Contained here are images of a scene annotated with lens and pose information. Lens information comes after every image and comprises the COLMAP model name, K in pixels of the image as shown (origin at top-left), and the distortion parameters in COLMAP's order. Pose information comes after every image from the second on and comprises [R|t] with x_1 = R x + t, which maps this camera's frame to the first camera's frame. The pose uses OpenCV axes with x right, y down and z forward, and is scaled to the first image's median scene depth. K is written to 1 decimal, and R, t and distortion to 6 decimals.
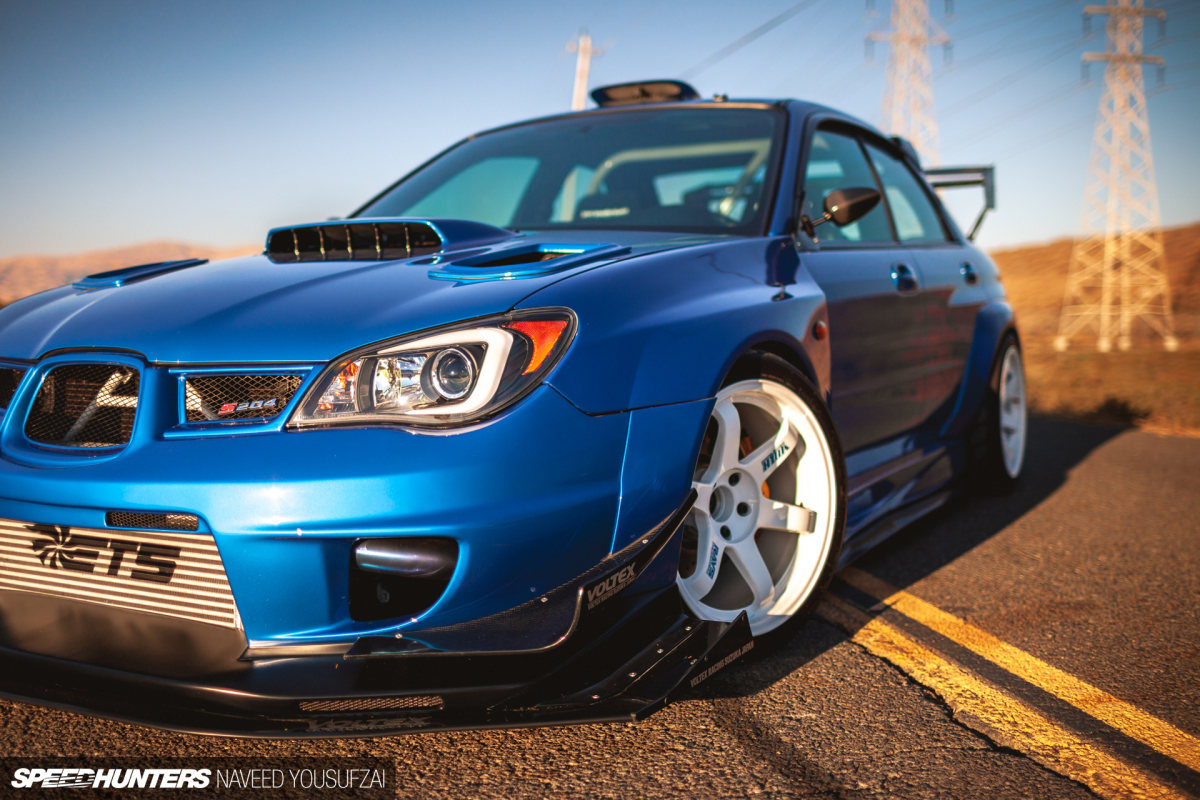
lens RADIAL K [[1265.4, 0, 600.0], [0, 1265.4, 400.0], [0, 0, 1]] dist [0.009298, 0.003763]
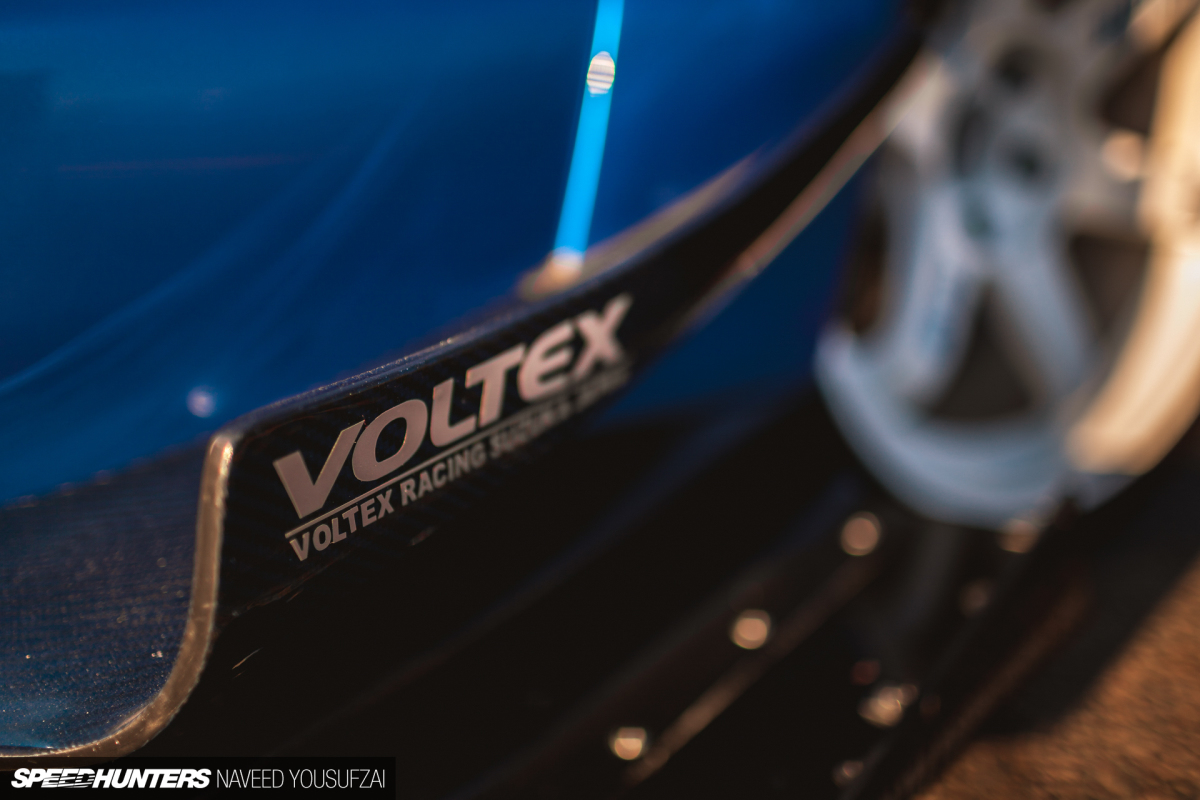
lens RADIAL K [[1265.4, 0, 600.0], [0, 1265.4, 400.0], [0, 0, 1]] dist [0.009298, 0.003763]
pose [[0.991721, 0.057868, -0.114634, 0.049174], [-0.032182, 0.976218, 0.214390, 0.105808], [0.124314, -0.208926, 0.969998, 0.836900]]
